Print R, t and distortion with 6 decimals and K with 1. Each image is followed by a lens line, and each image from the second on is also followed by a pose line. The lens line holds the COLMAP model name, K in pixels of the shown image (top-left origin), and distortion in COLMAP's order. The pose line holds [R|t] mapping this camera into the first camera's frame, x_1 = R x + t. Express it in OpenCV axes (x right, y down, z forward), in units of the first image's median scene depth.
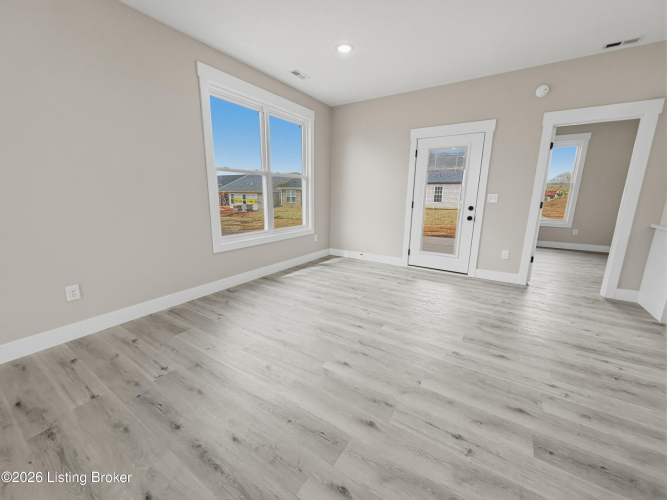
lens RADIAL K [[266.1, 0, 332.3], [0, 266.1, 248.9], [0, 0, 1]] dist [0.000544, -0.000230]
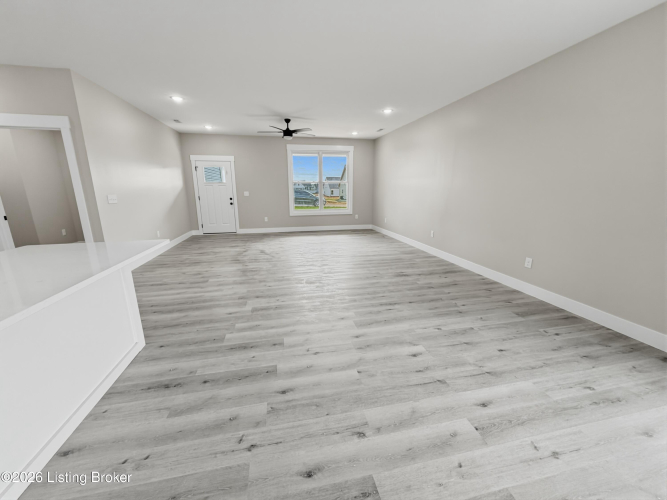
lens RADIAL K [[266.1, 0, 337.6], [0, 266.1, 250.8], [0, 0, 1]] dist [0.000544, -0.000230]
pose [[-0.689828, 0.162193, -0.705571, 0.933020], [-0.152672, 0.920075, 0.360768, -0.309512], [0.707692, 0.356589, -0.609931, 1.218230]]
